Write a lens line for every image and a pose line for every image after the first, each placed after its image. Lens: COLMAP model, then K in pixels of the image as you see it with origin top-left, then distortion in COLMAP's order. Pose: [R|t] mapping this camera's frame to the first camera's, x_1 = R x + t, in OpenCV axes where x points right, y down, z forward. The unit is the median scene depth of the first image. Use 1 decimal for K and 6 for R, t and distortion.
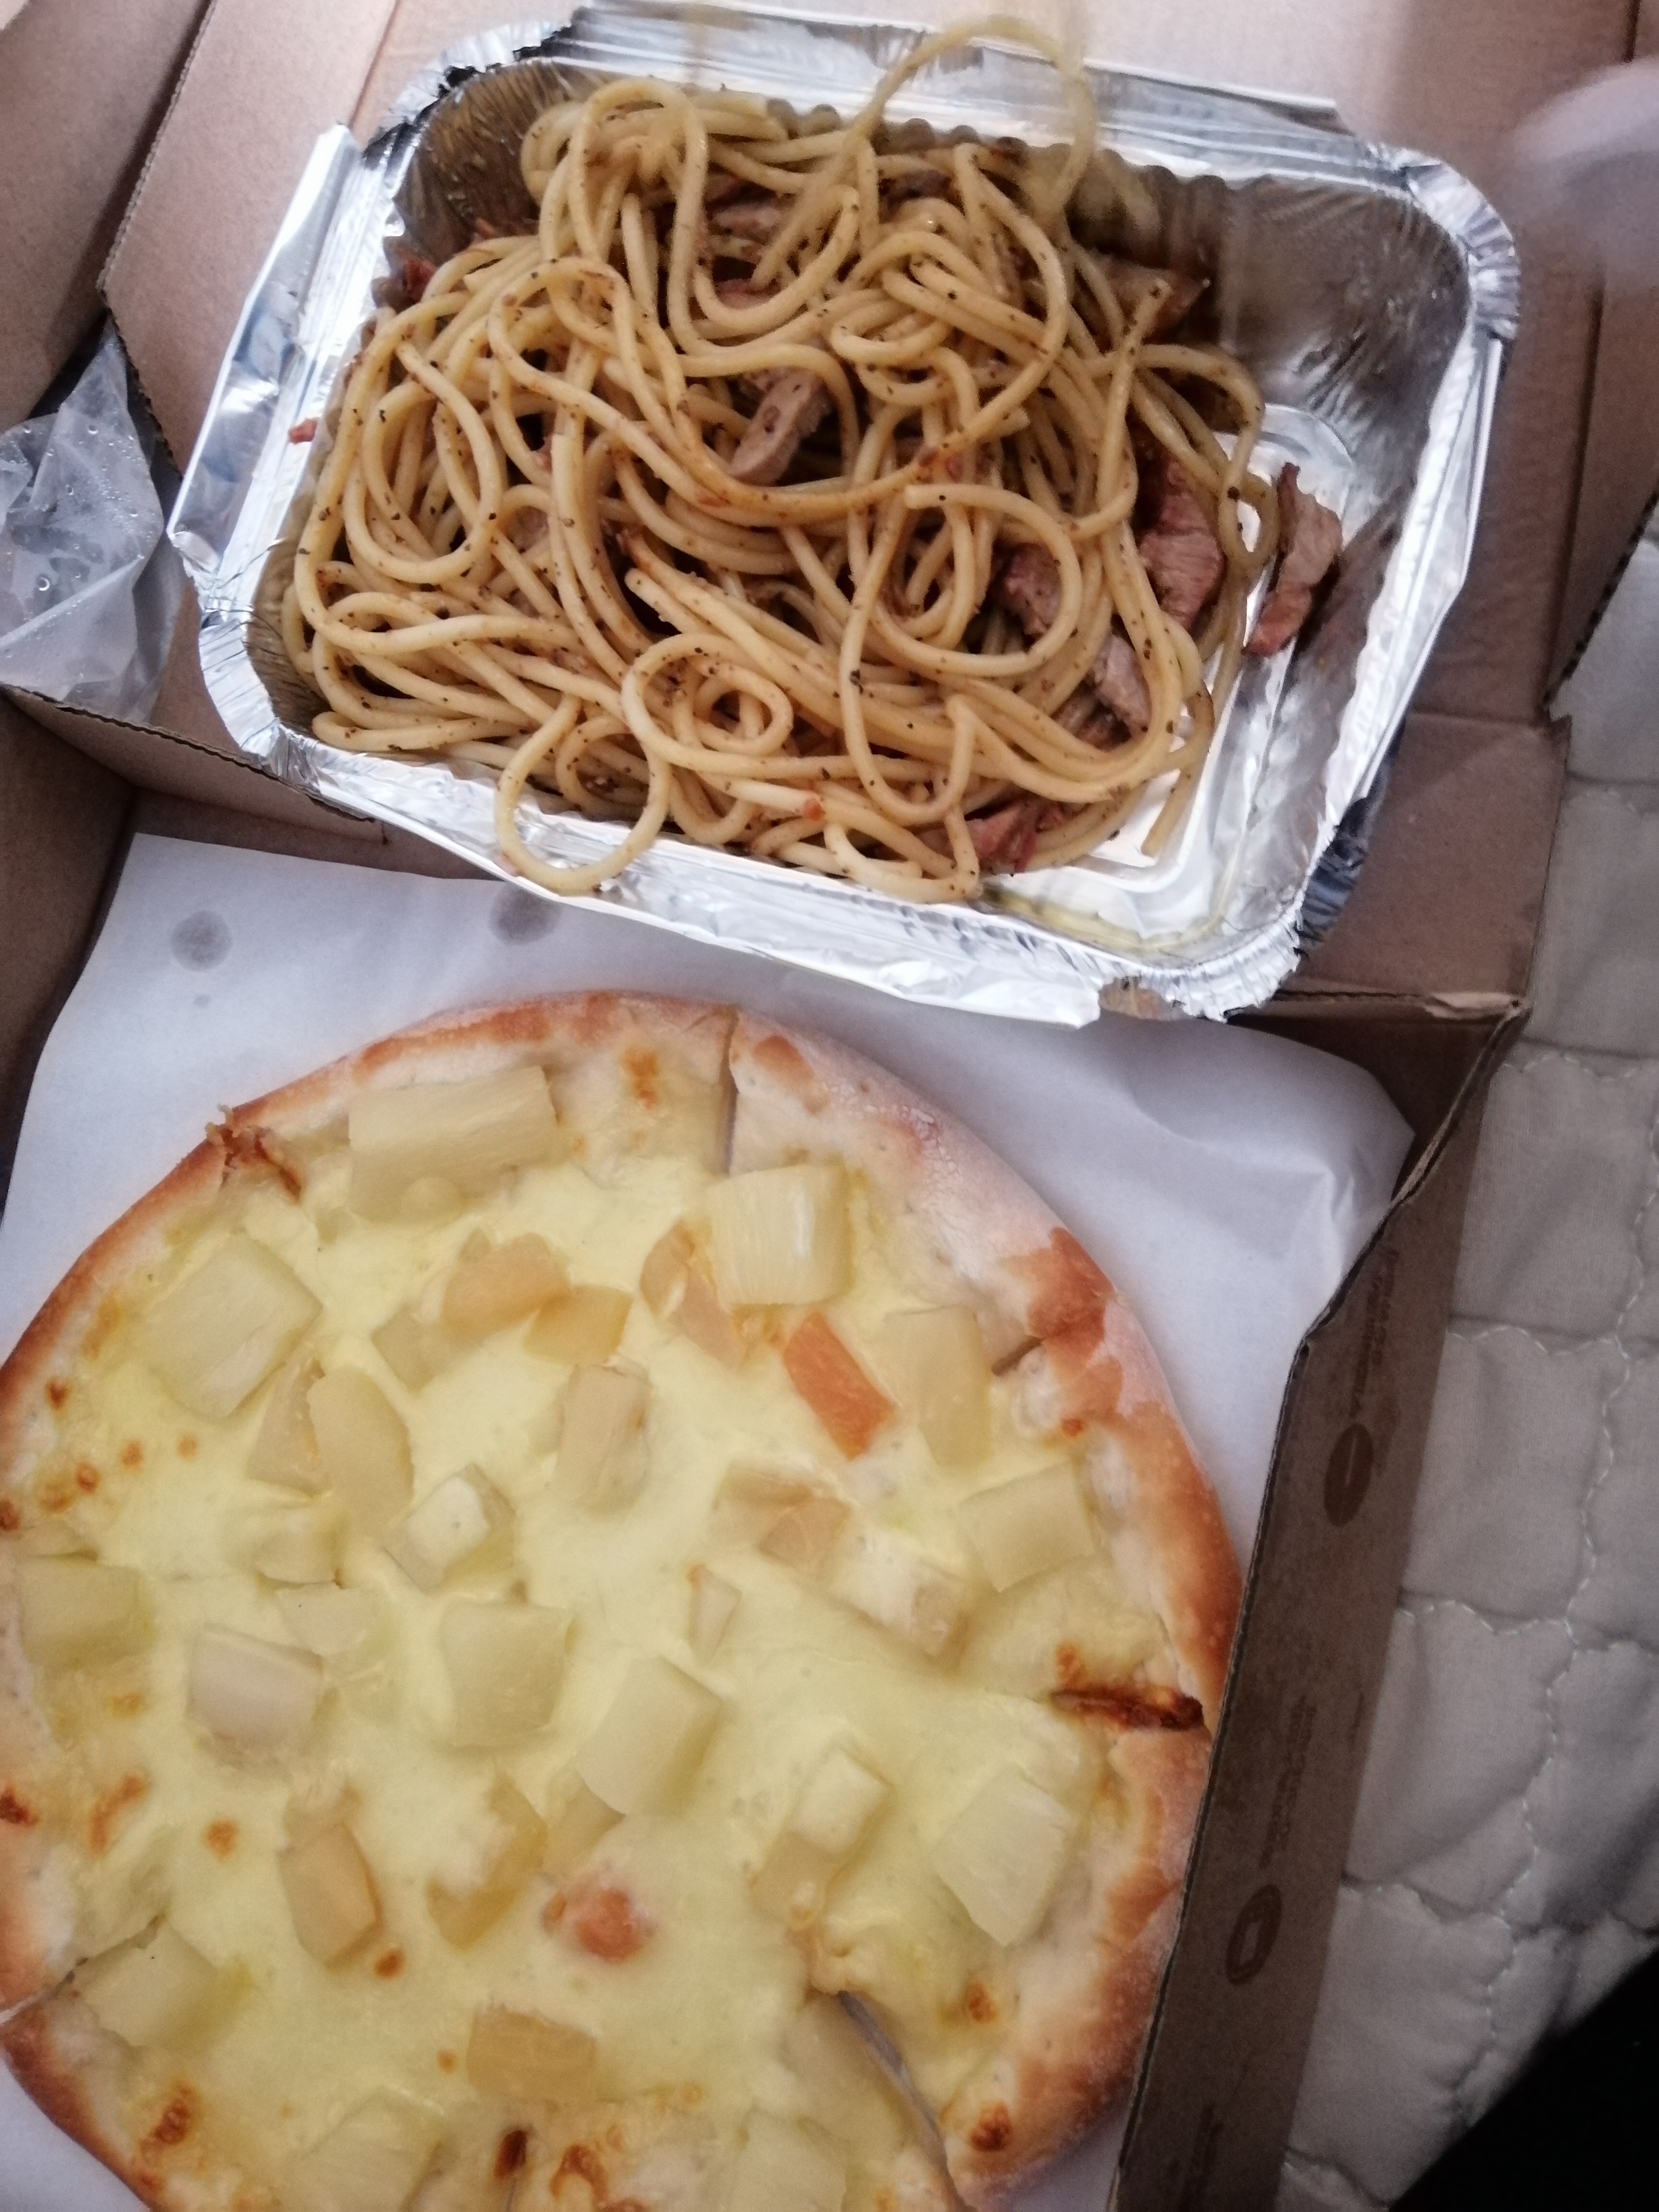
lens RADIAL K [[1651.3, 0, 829.5], [0, 1651.3, 1106.0], [0, 0, 1]] dist [0.049561, -0.154346]
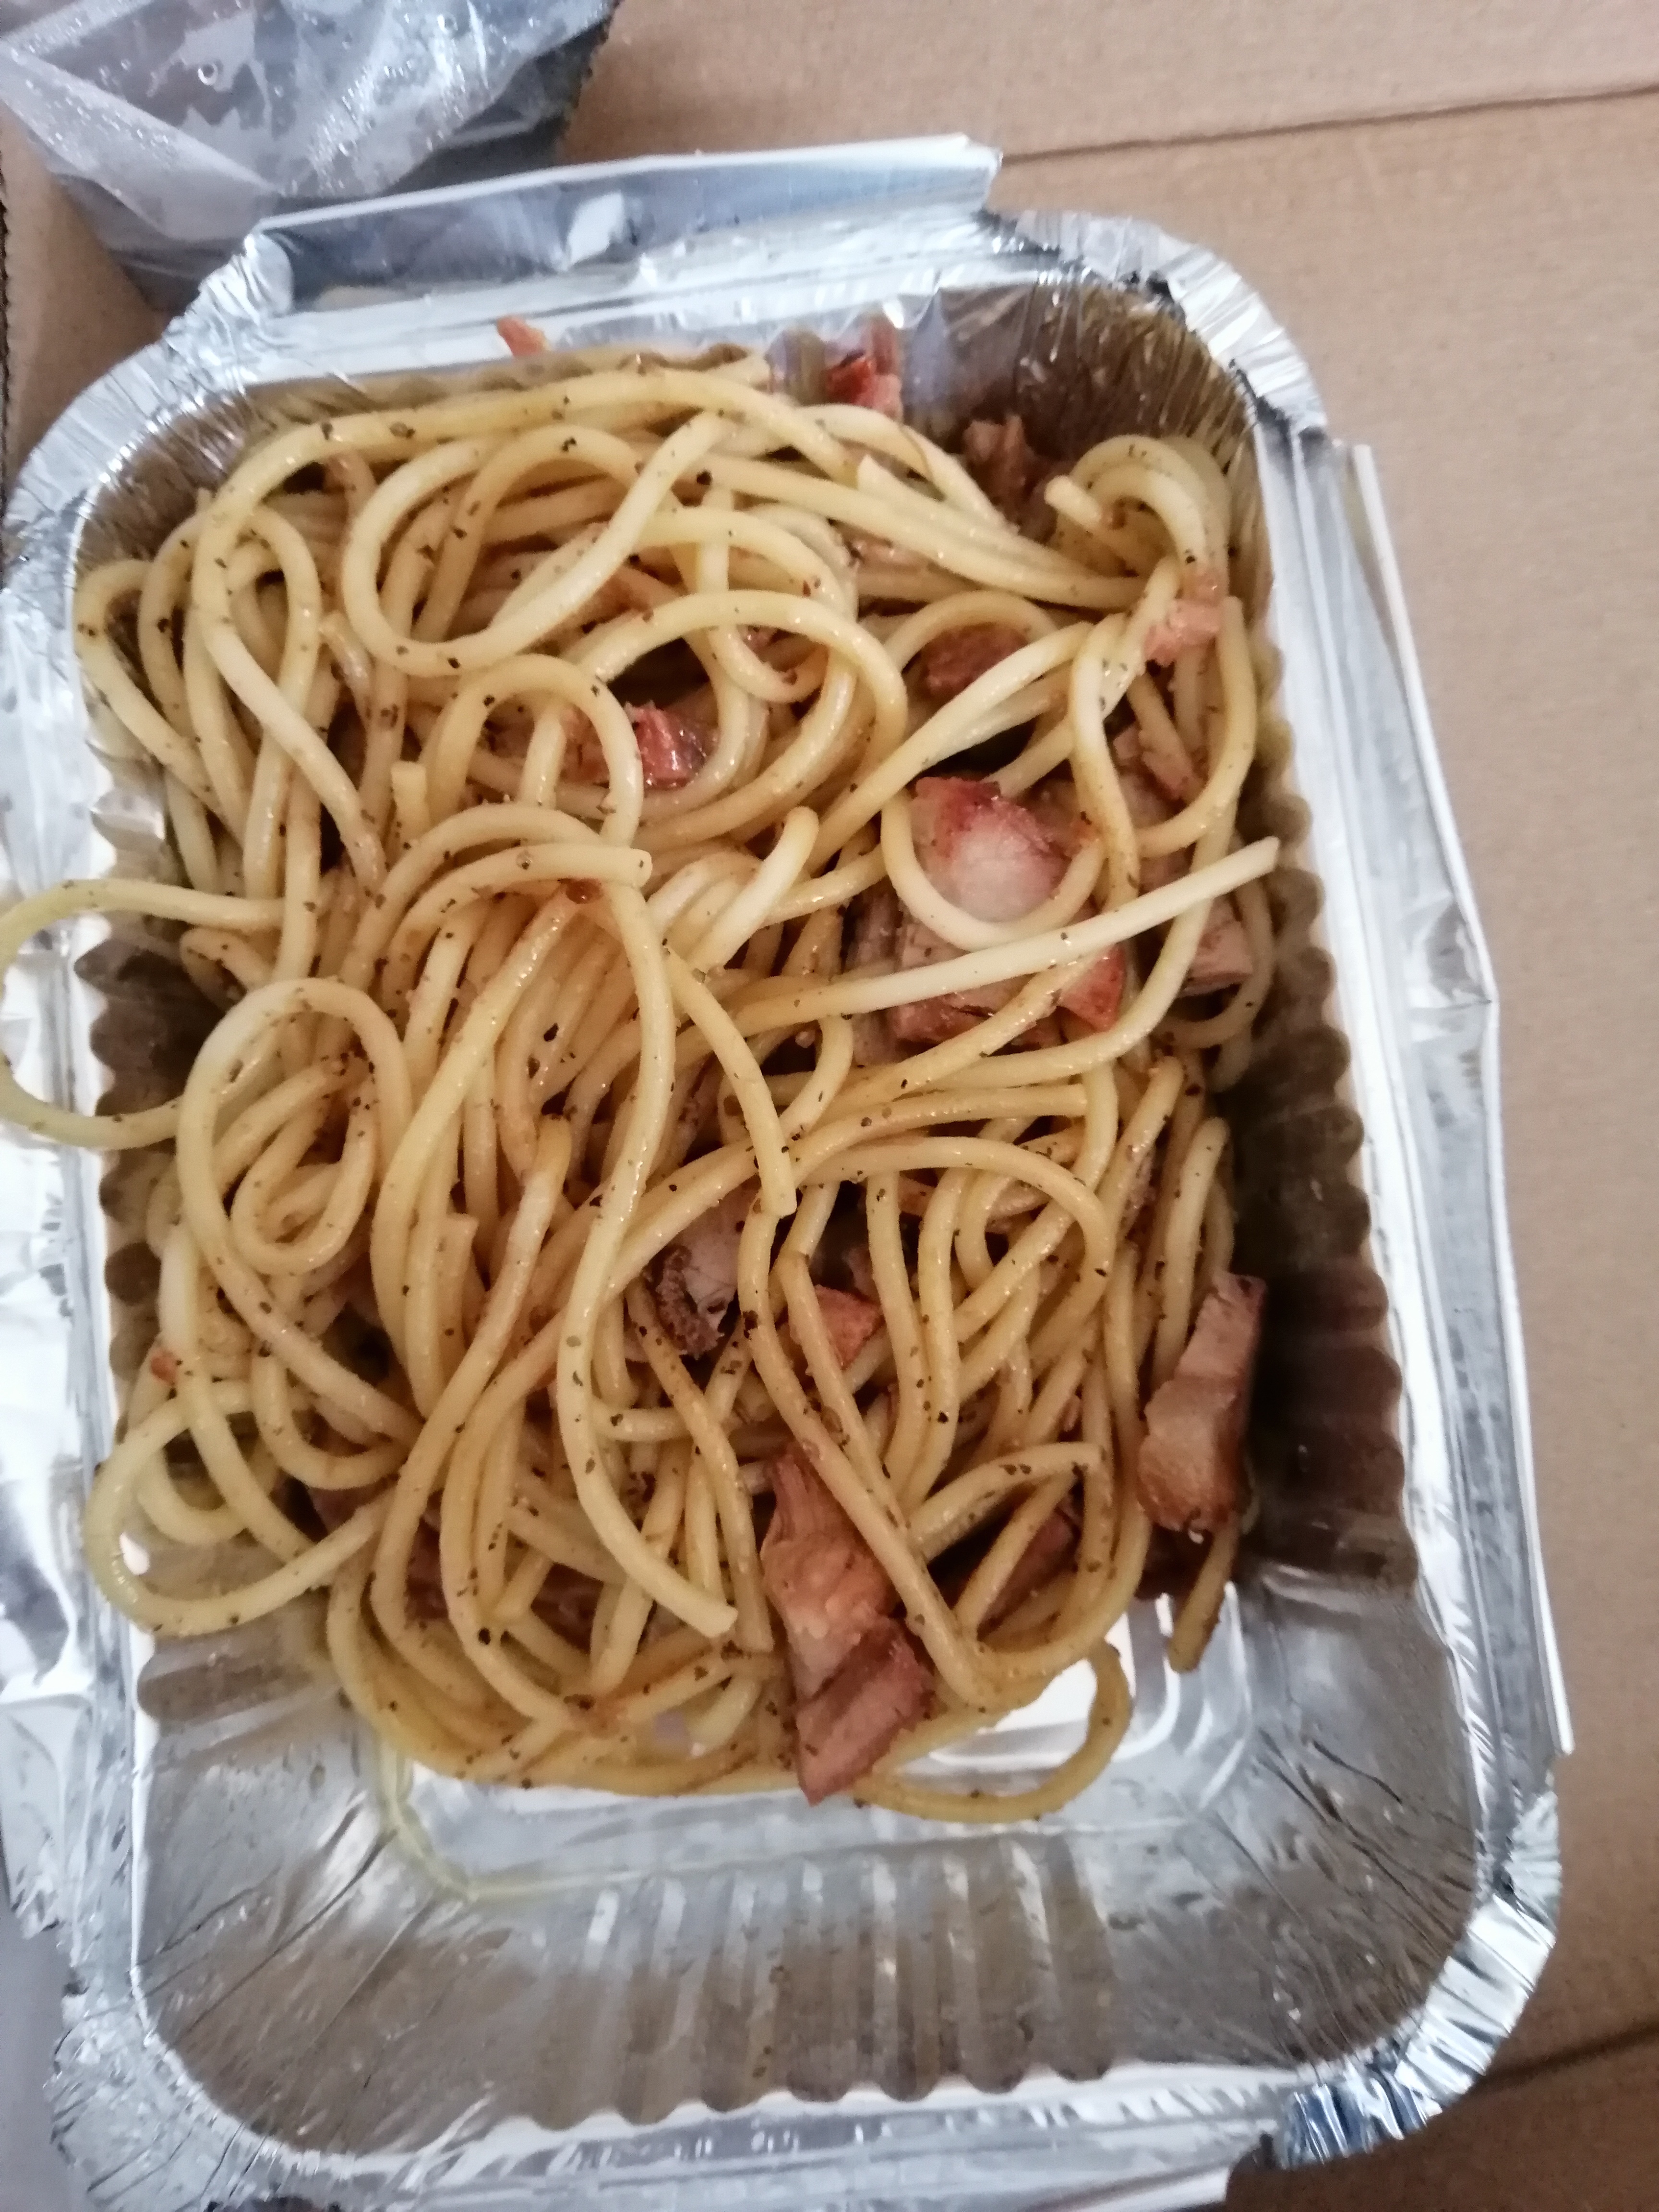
lens RADIAL K [[1651.3, 0, 829.5], [0, 1651.3, 1106.0], [0, 0, 1]] dist [0.049561, -0.154346]
pose [[0.407662, 0.912778, 0.025442, -0.019079], [-0.907216, 0.401697, 0.124893, -0.533585], [0.103779, -0.073996, 0.991844, 0.405859]]
